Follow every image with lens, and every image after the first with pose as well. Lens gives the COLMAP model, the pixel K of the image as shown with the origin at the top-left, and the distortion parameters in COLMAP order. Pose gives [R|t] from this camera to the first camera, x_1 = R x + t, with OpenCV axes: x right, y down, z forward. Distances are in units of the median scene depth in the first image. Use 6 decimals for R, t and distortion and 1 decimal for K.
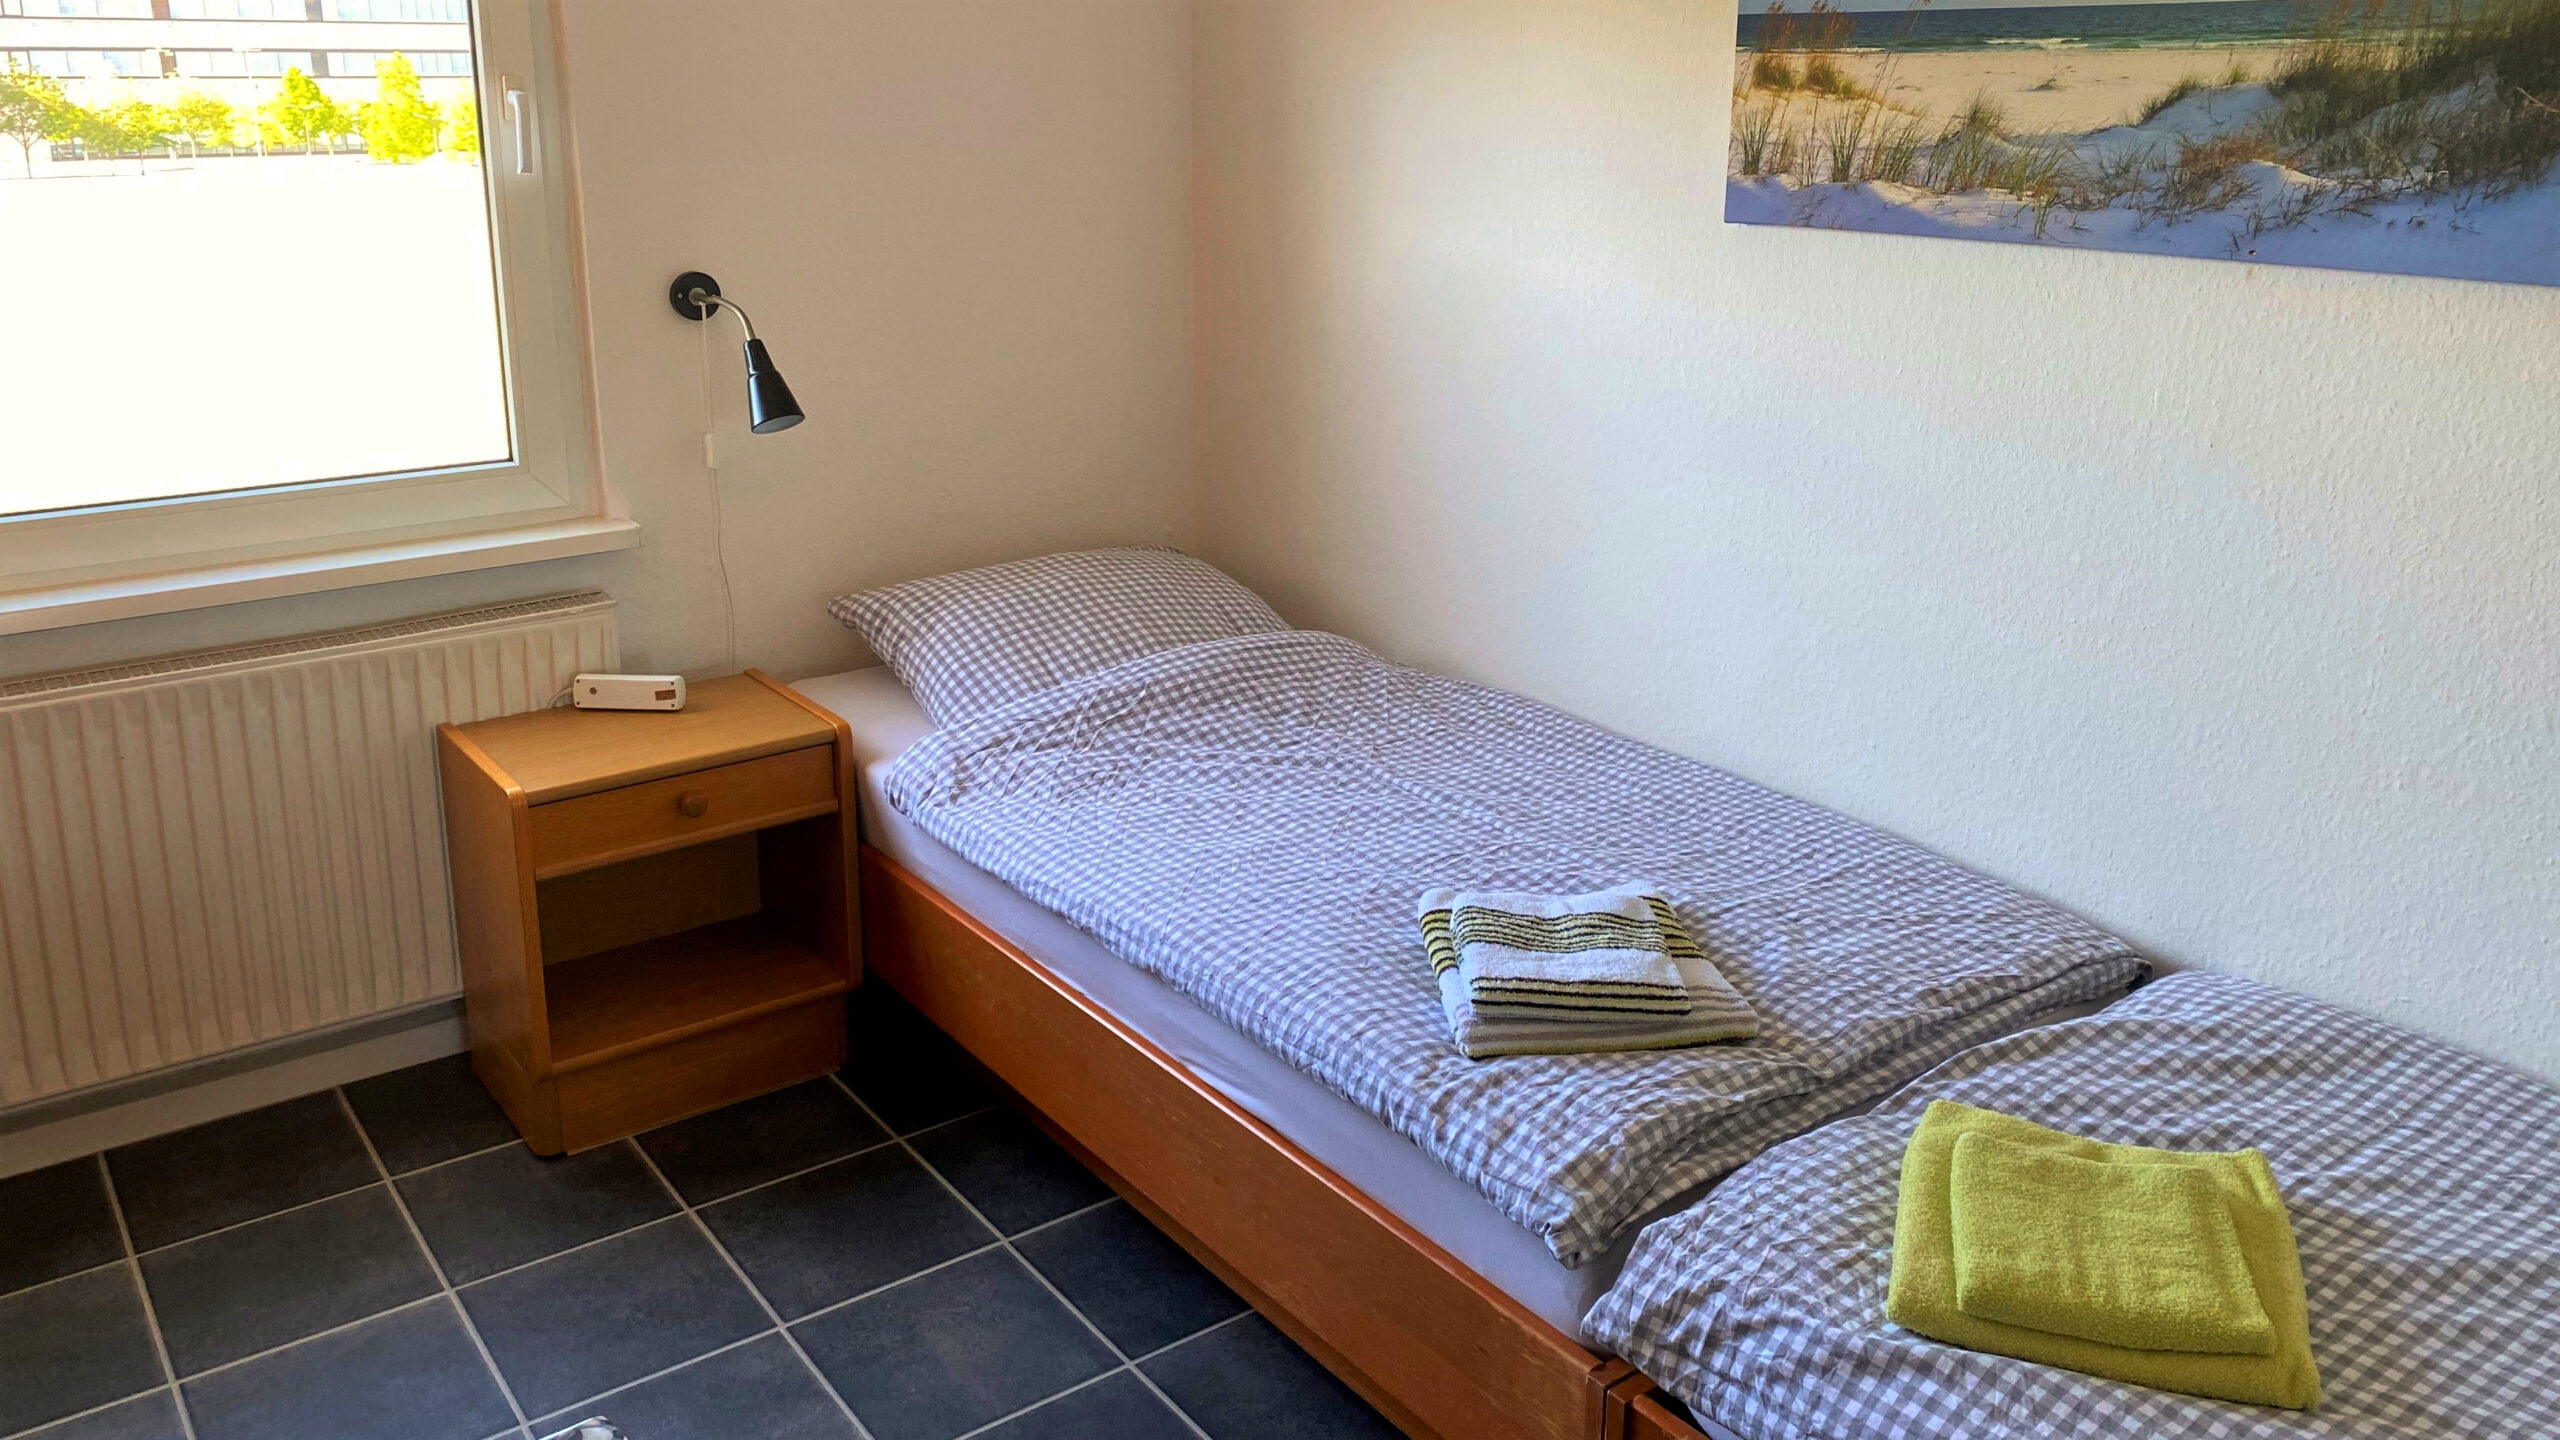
lens RADIAL K [[2004.1, 0, 1280.0], [0, 2004.1, 720.0], [0, 0, 1]] dist [0.001841, -0.001228]
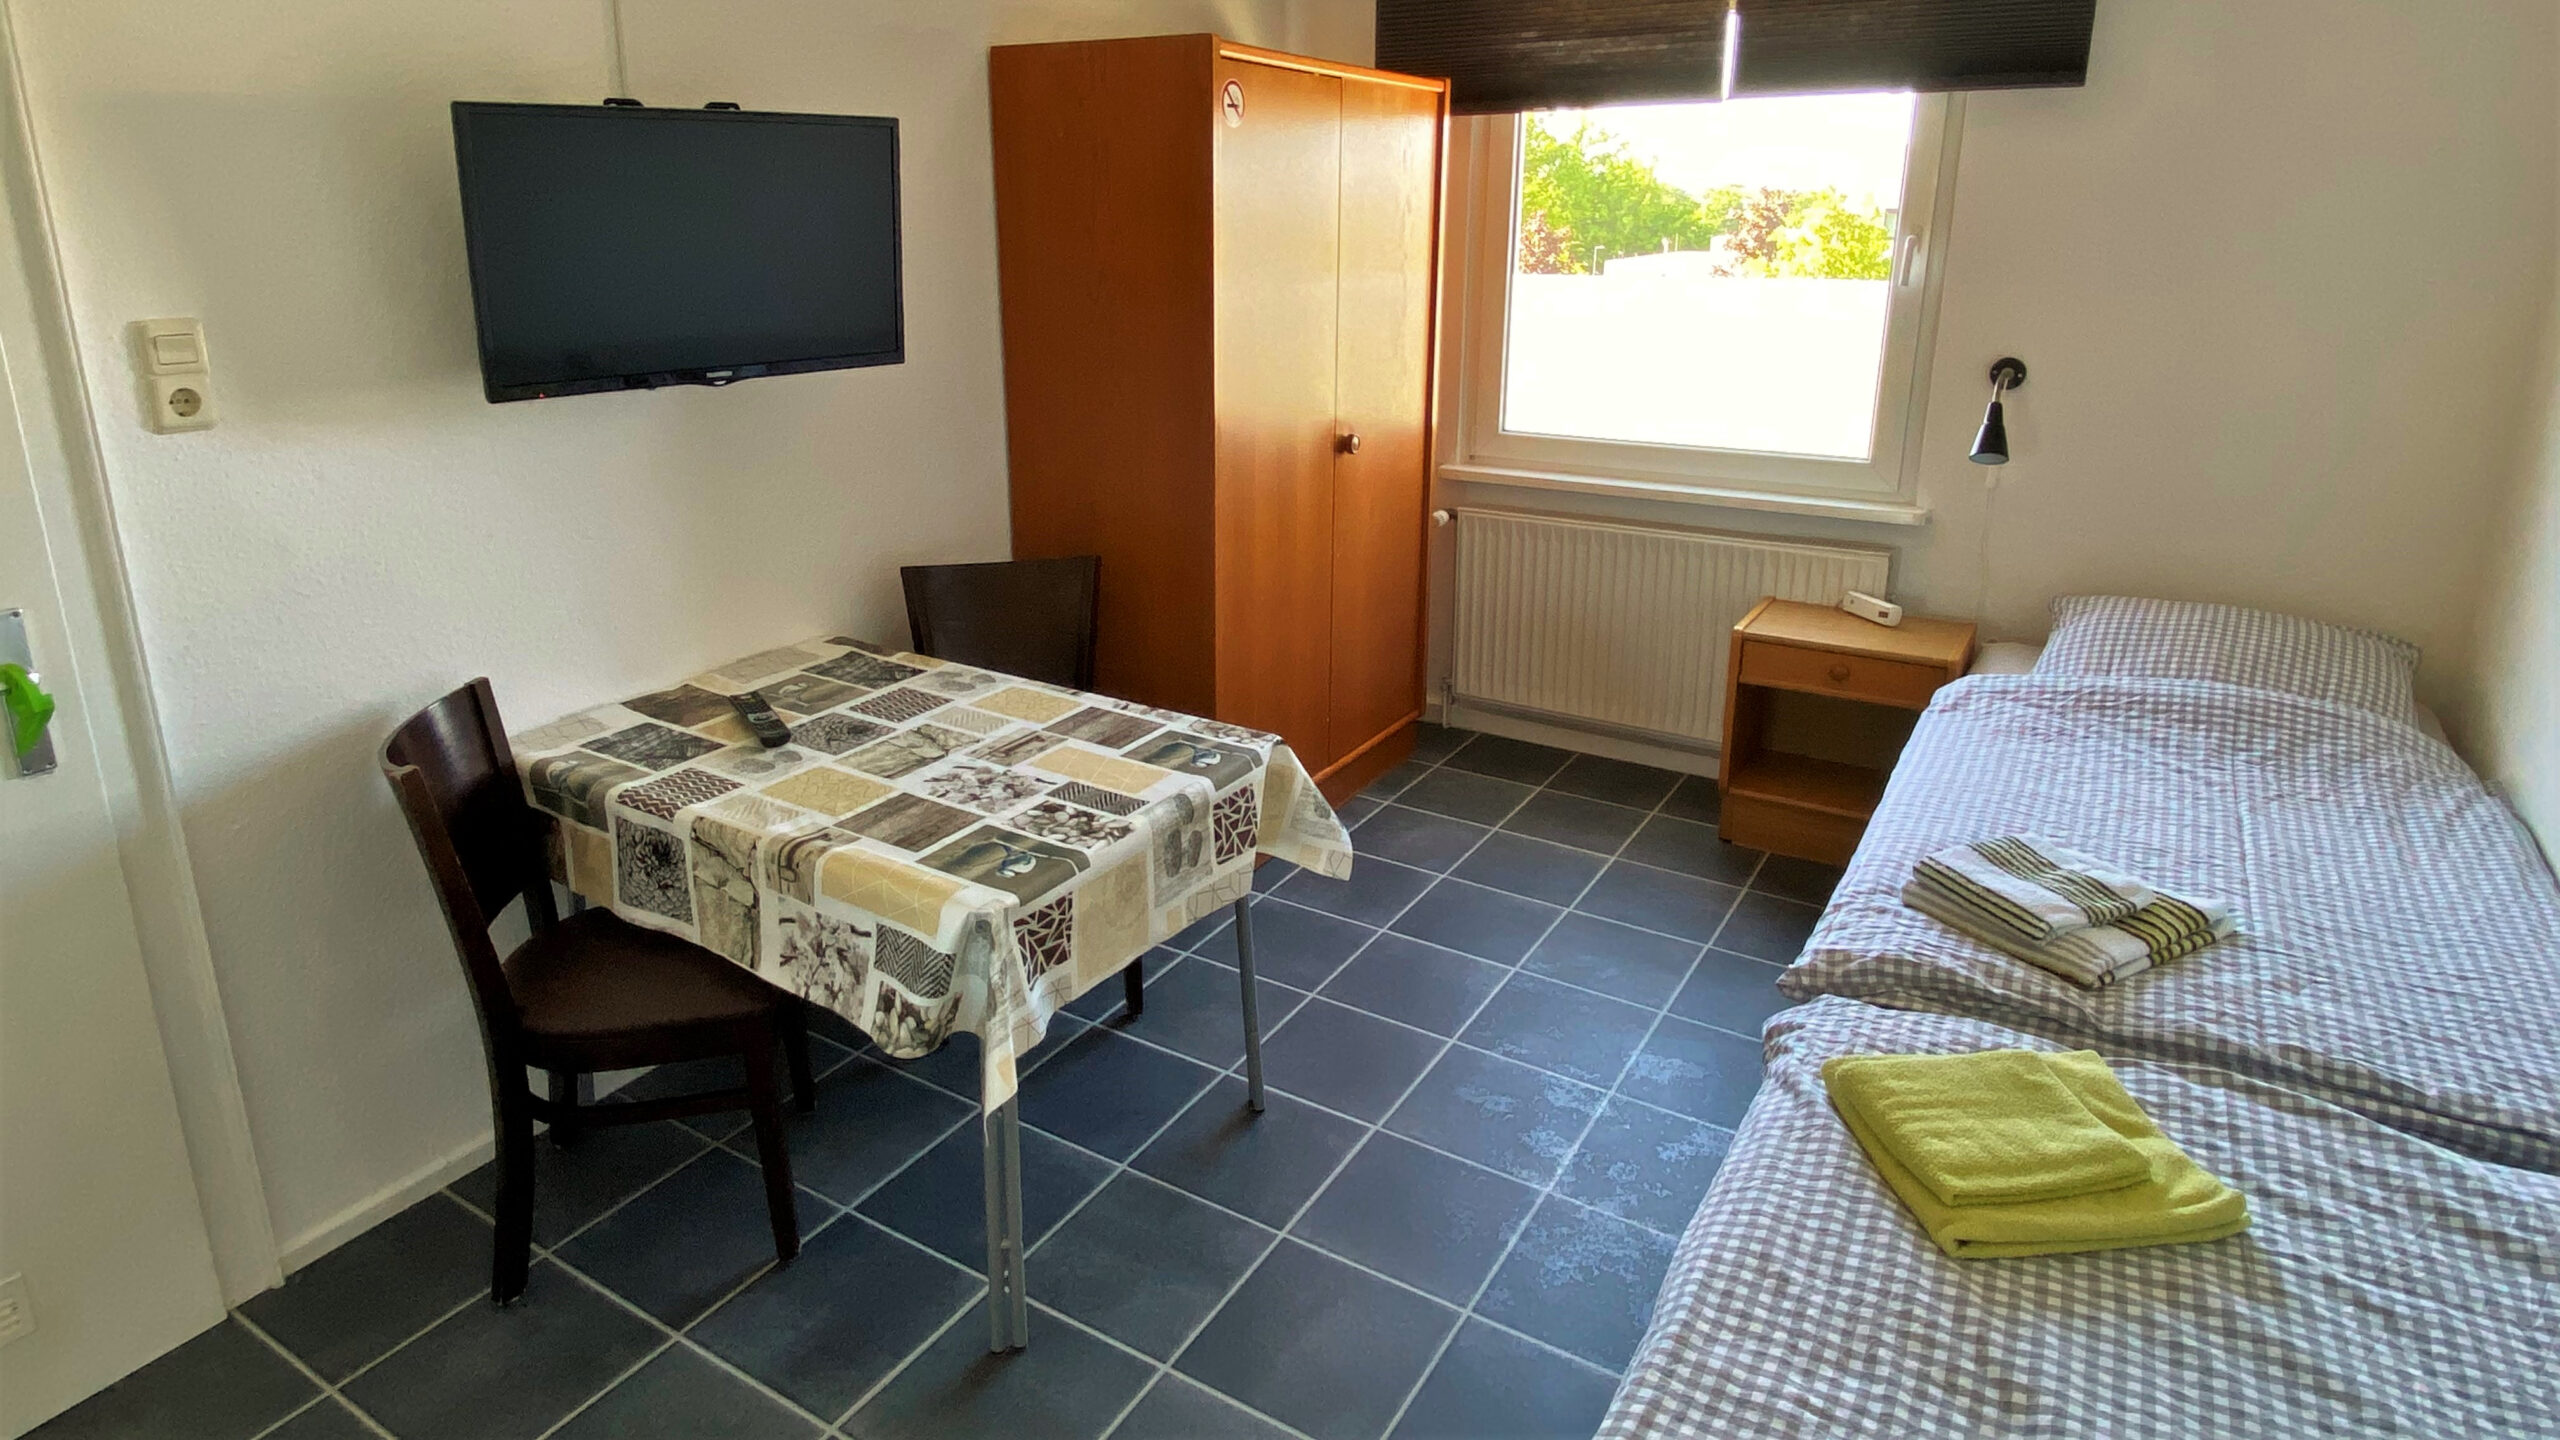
lens RADIAL K [[1401.8, 0, 1280.0], [0, 1401.8, 720.0], [0, 0, 1]] dist [0.000609, 0.000258]
pose [[0.389273, 0.315122, -0.865543, 0.738272], [-0.289047, 0.933988, 0.210044, -0.043015], [0.874596, 0.168418, 0.454661, 0.081782]]
